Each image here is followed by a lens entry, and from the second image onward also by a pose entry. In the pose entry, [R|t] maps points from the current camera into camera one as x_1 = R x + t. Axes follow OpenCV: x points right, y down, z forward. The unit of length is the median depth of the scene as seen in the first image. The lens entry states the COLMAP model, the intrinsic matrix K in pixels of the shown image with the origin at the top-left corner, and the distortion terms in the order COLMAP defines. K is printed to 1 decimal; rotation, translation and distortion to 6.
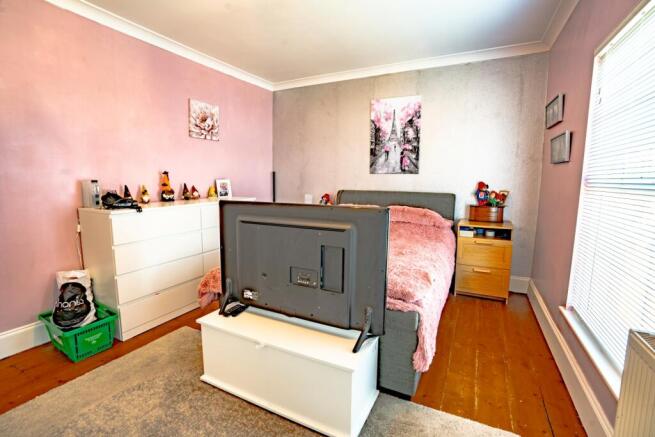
lens RADIAL K [[298.8, 0, 329.3], [0, 298.8, 217.7], [0, 0, 1]] dist [-0.016026, 0.001422]
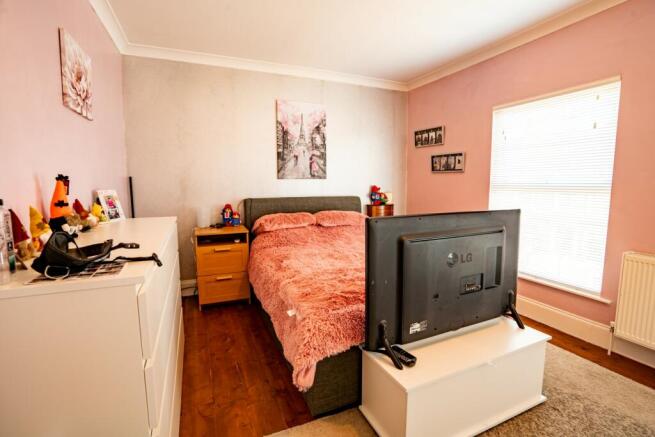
lens RADIAL K [[298.8, 0, 326.9], [0, 298.8, 216.2], [0, 0, 1]] dist [-0.016026, 0.001422]
pose [[0.648699, -0.095880, 0.754981, -0.500977], [0.114308, 0.993054, 0.027898, -0.045993], [-0.752412, 0.068203, 0.655153, 0.315113]]
